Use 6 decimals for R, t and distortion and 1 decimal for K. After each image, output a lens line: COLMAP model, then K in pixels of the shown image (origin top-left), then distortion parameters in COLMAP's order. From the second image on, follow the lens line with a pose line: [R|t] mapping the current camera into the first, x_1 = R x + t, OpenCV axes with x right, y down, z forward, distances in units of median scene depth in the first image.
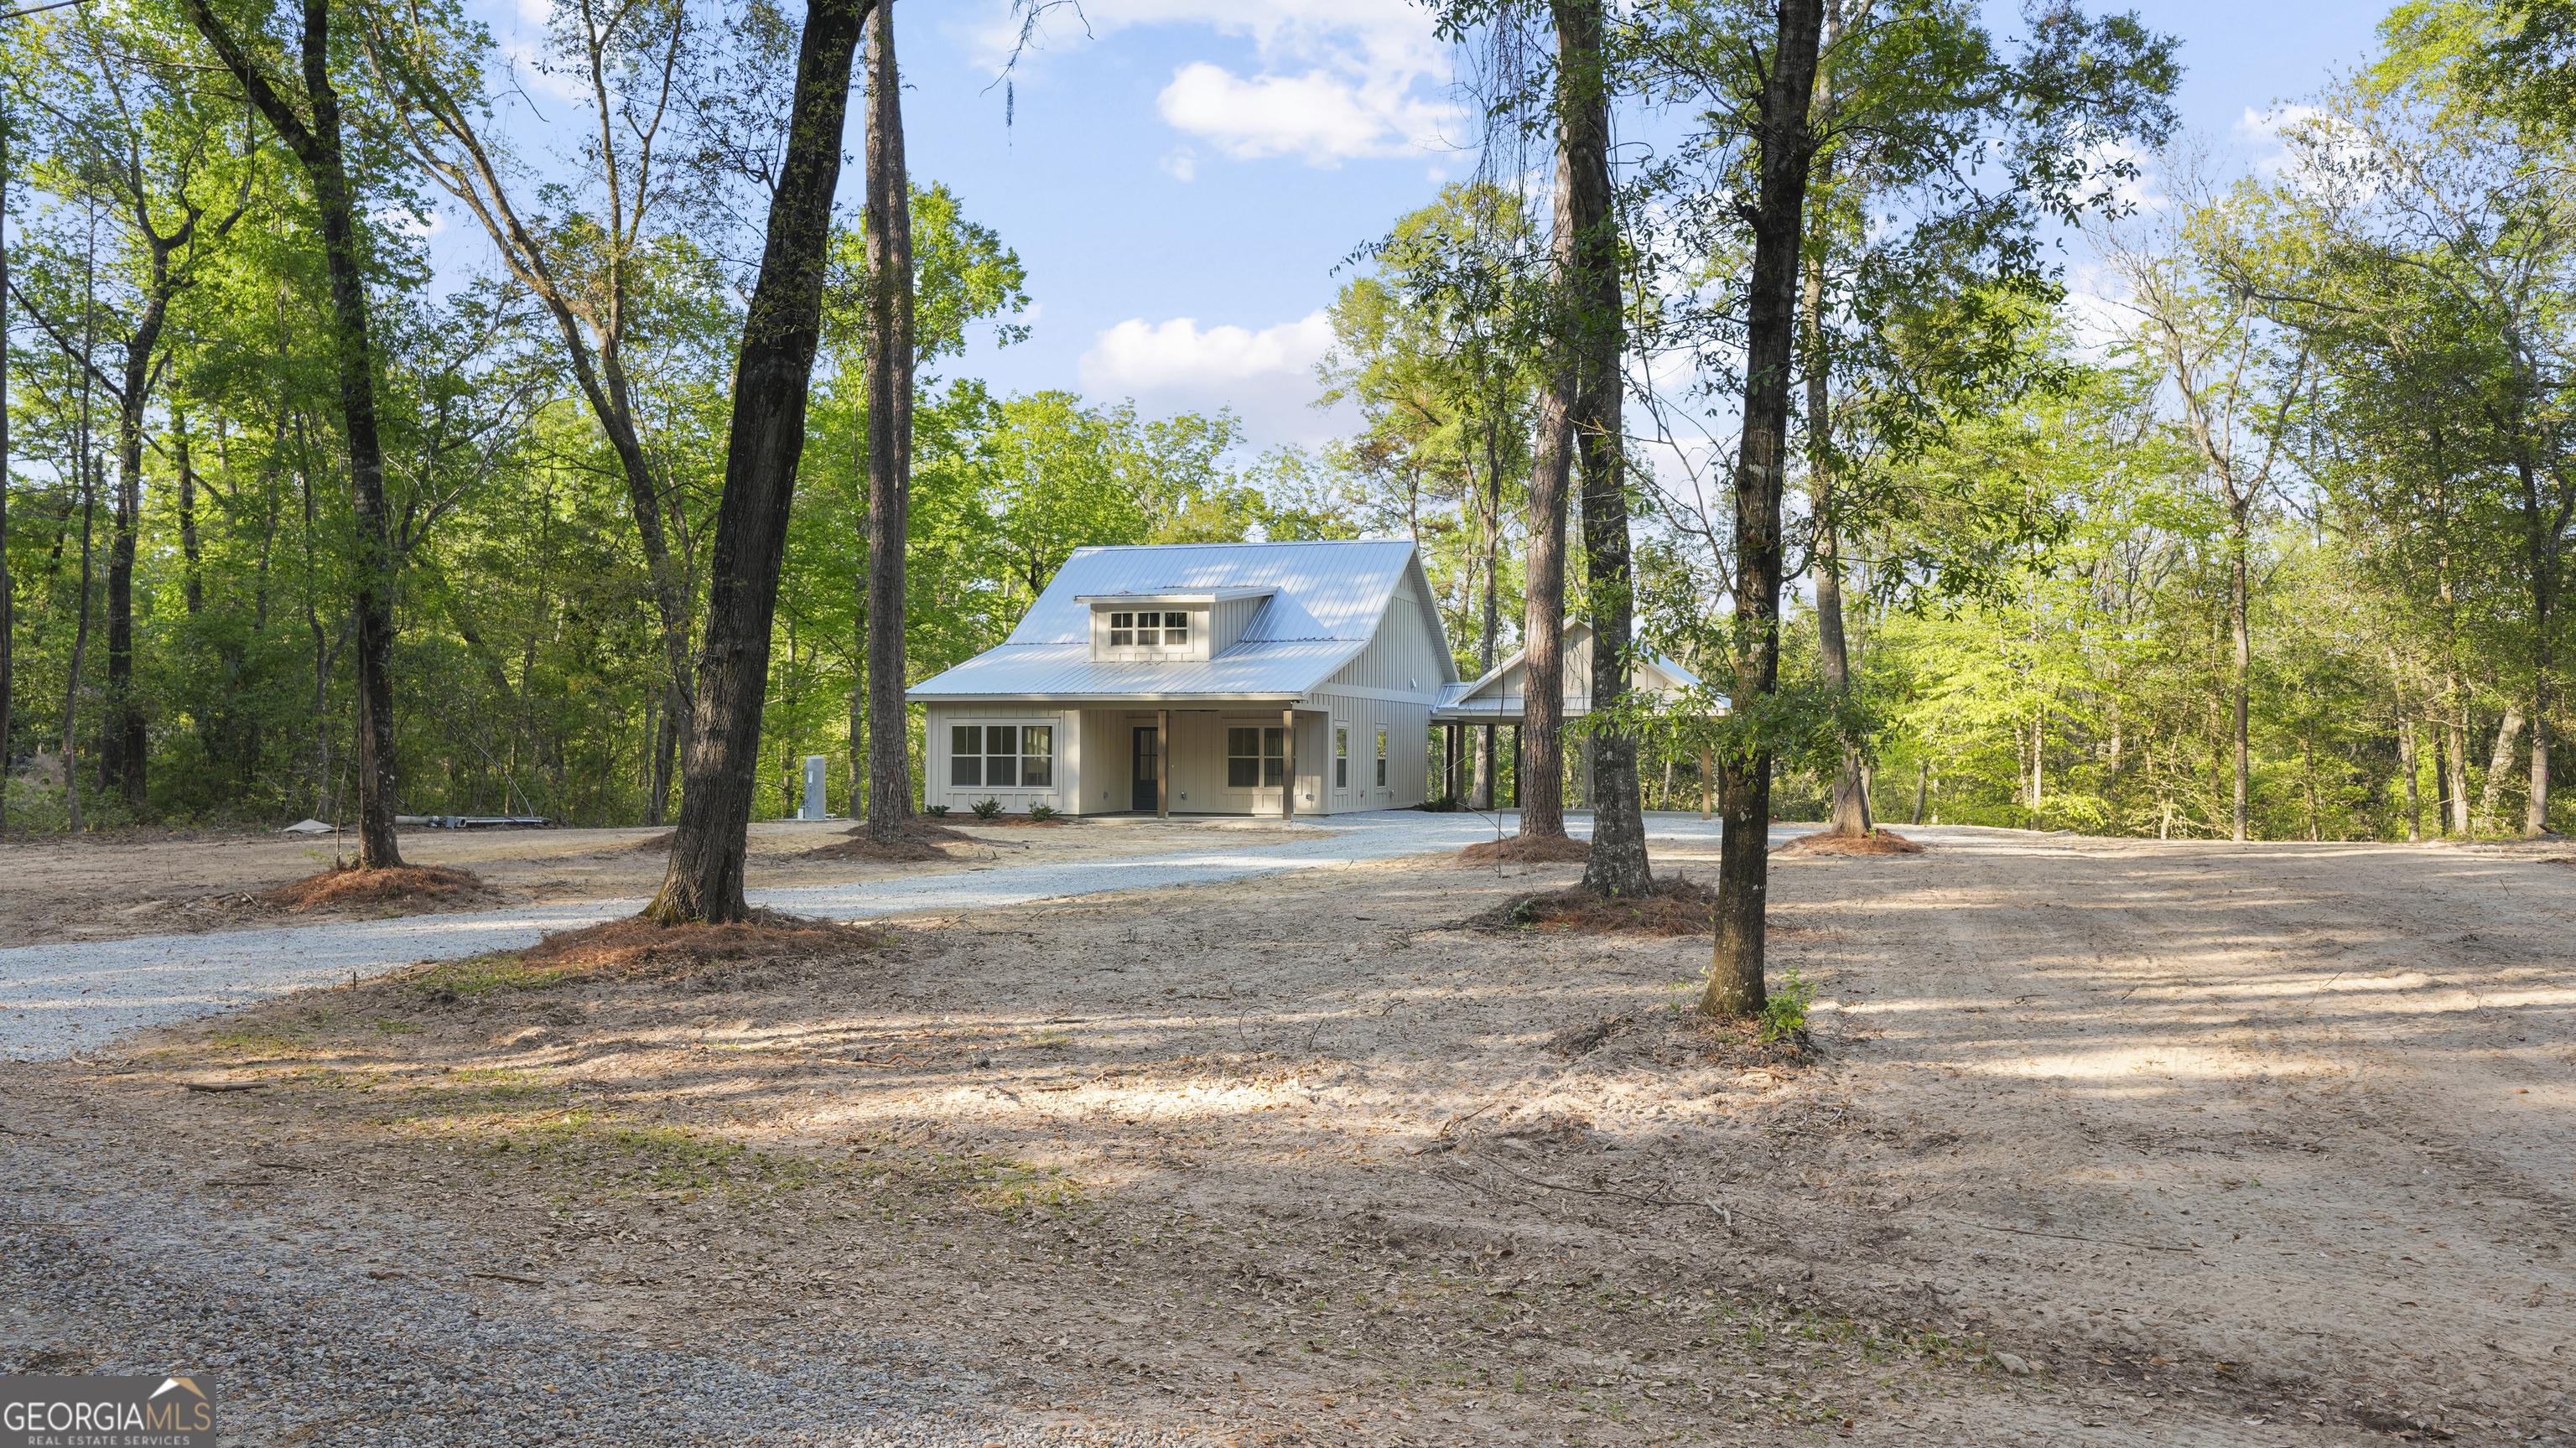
lens RADIAL K [[1820.2, 0, 1288.0], [0, 1820.2, 724.0], [0, 0, 1]] dist [0.003249, -0.001429]
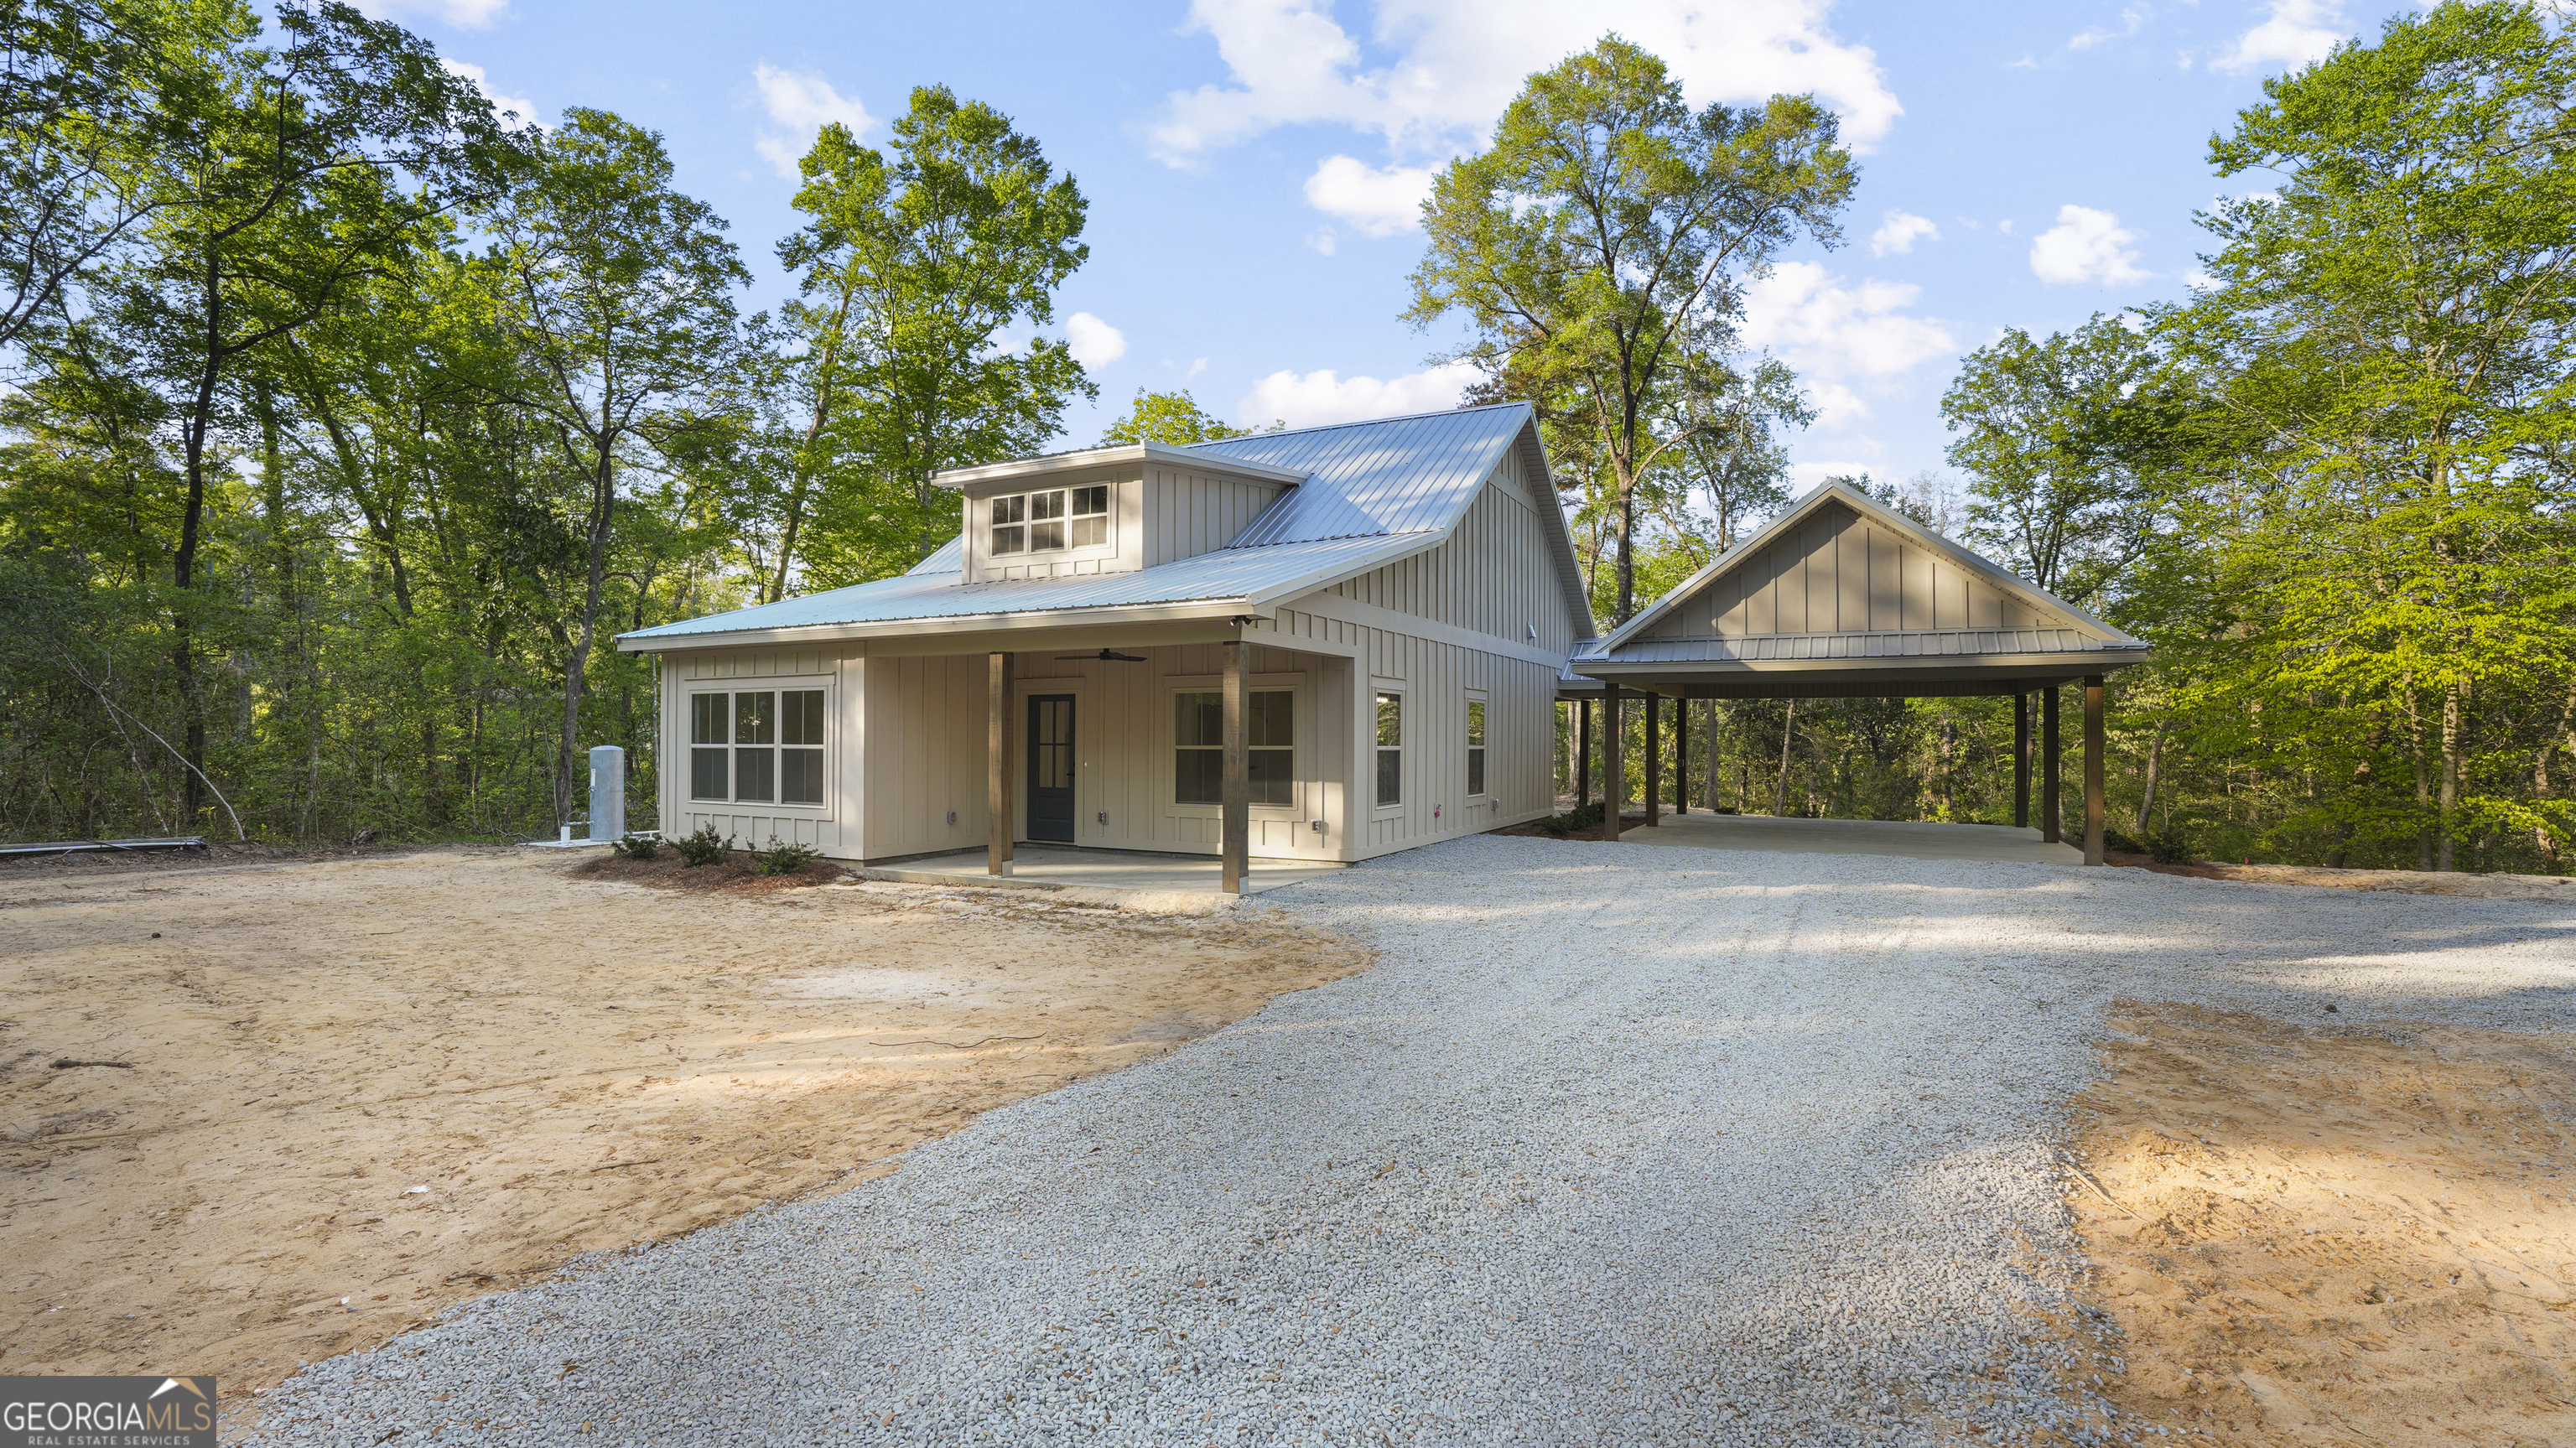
lens RADIAL K [[1107.1, 0, 1271.1], [0, 1107.1, 733.4], [0, 0, 1]] dist [-0.055841, 0.000488]
pose [[0.986879, -0.003580, -0.161422, 0.047250], [0.004959, 0.999955, 0.008139, 0.011300], [0.161385, -0.008833, 0.986852, 0.674176]]
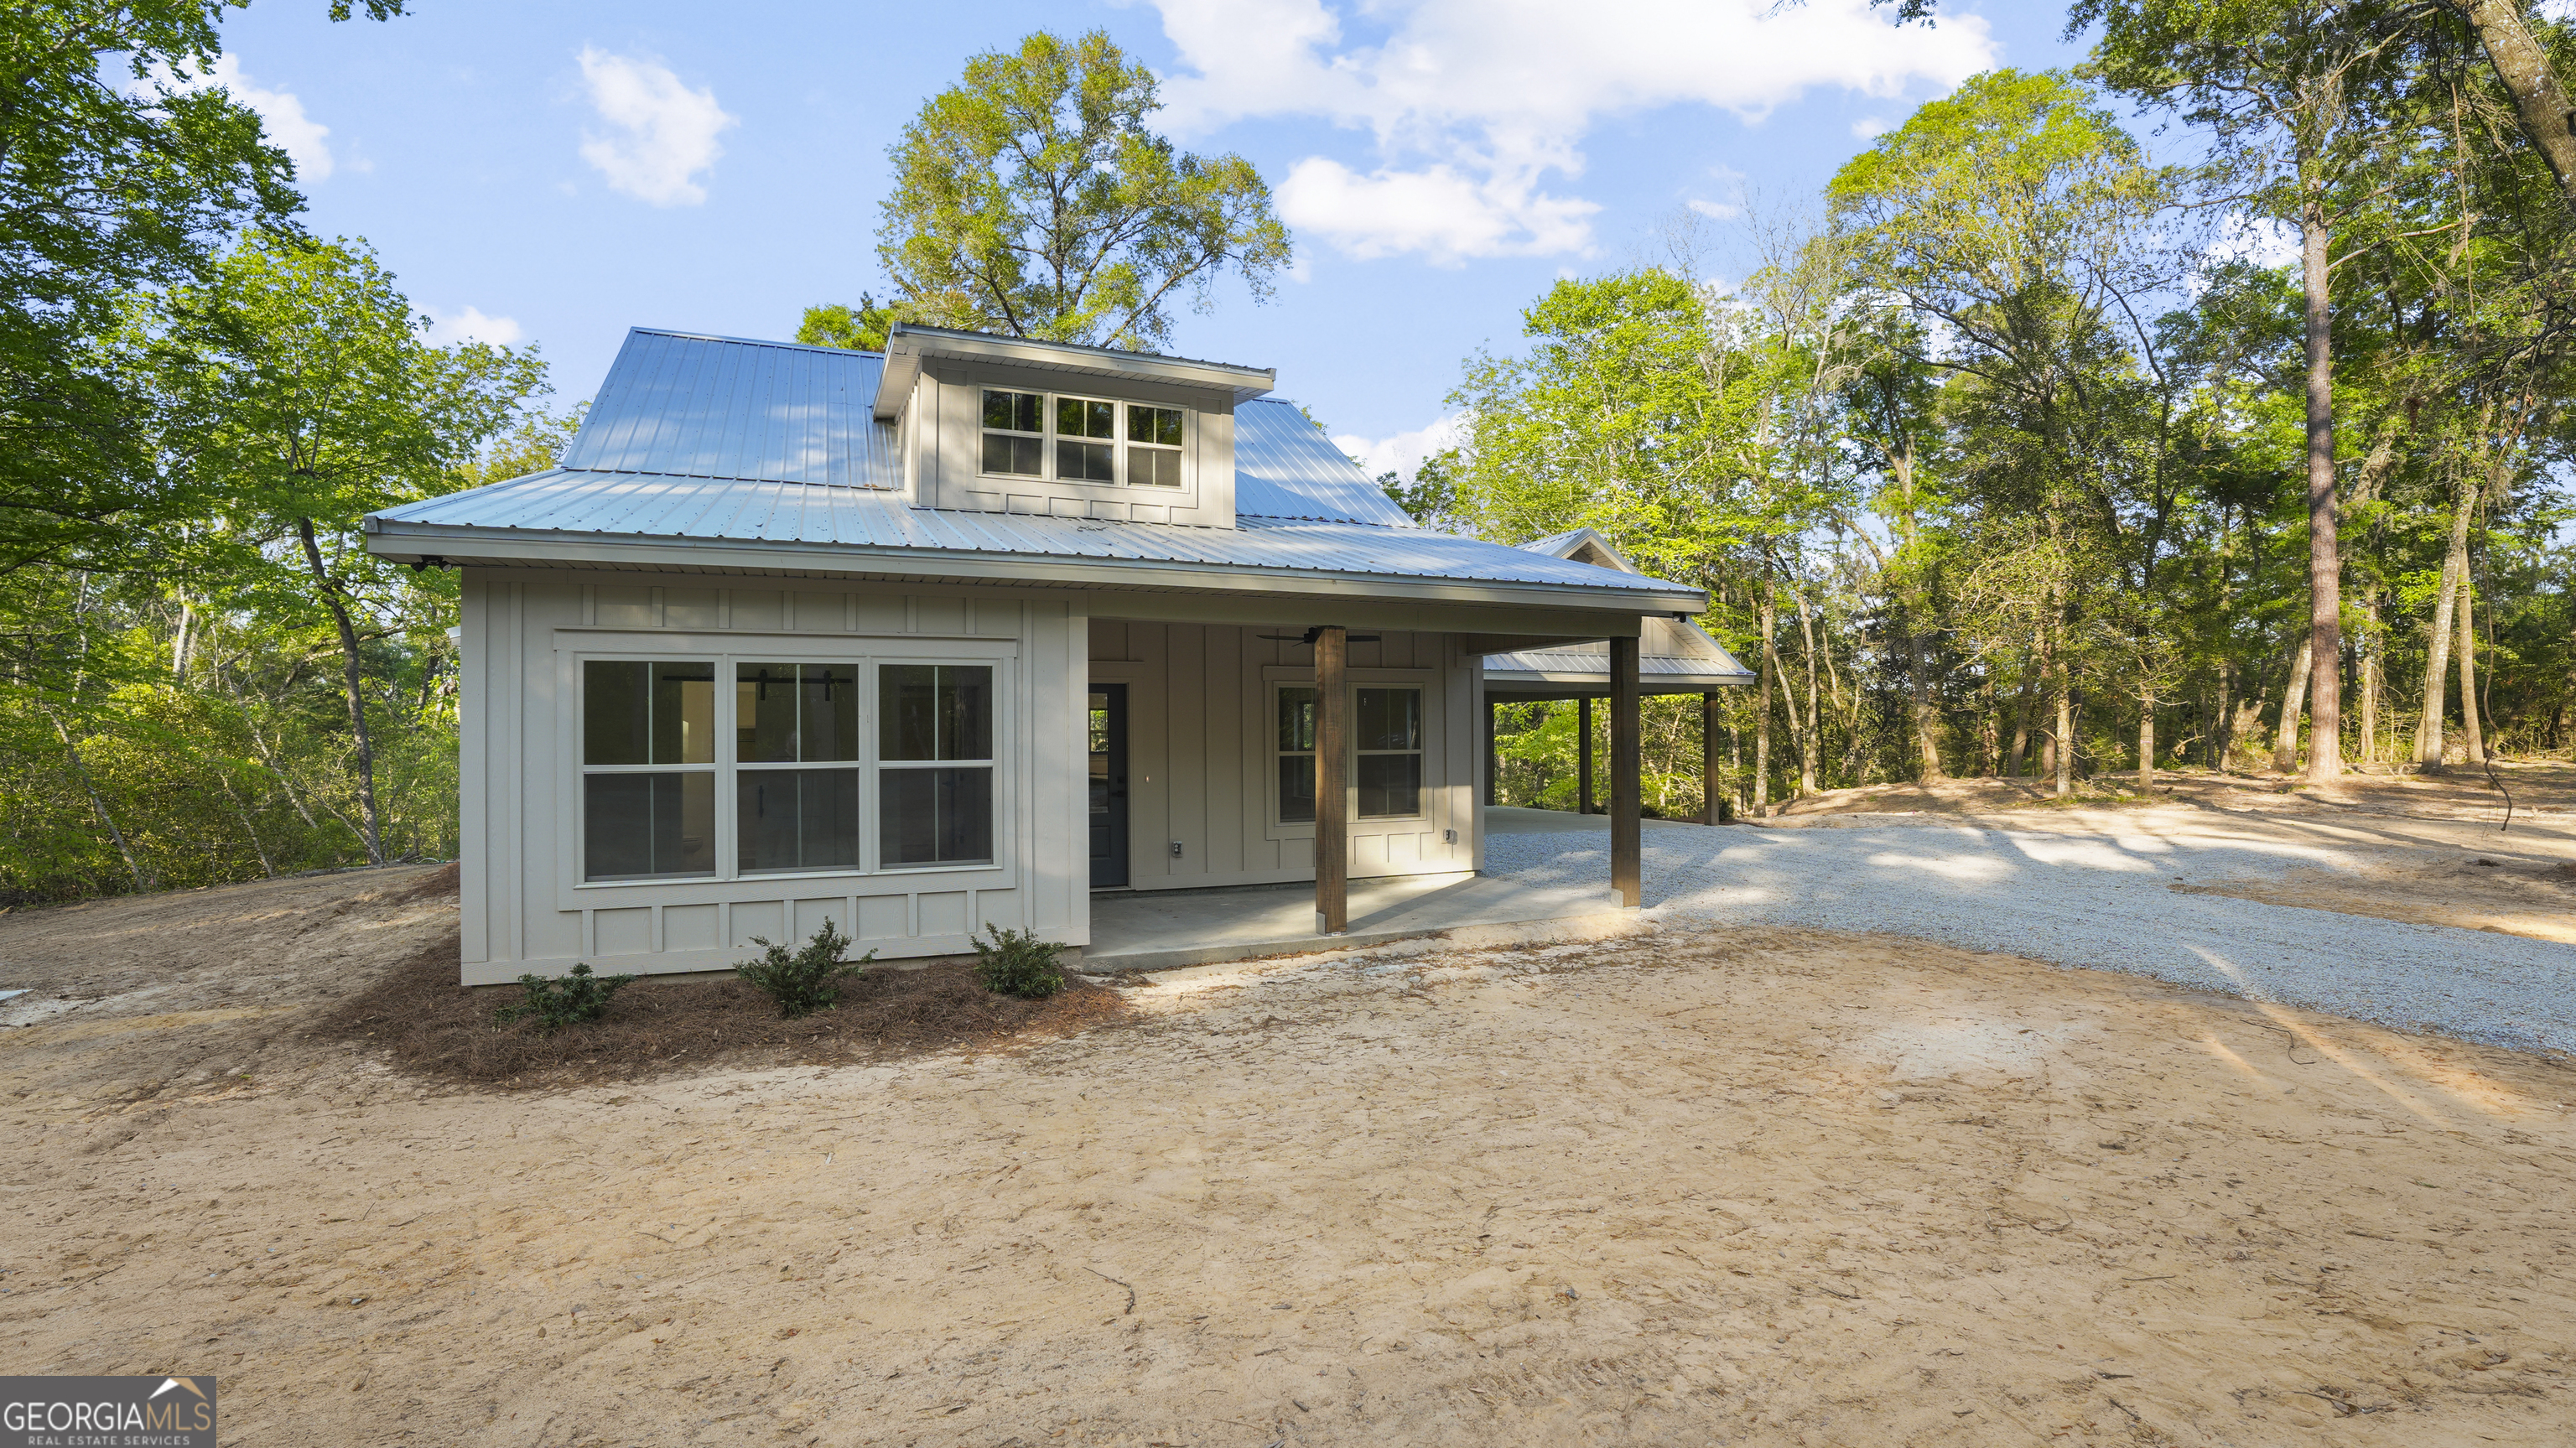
lens RADIAL K [[1116.9, 0, 1288.0], [0, 1116.9, 724.0], [0, 0, 1]] dist [-0.069799, 0.000787]
pose [[0.755776, -0.003928, 0.654819, -0.205023], [-0.000444, 0.999979, 0.006511, 0.009245], [-0.654830, -0.005211, 0.755758, 0.786424]]
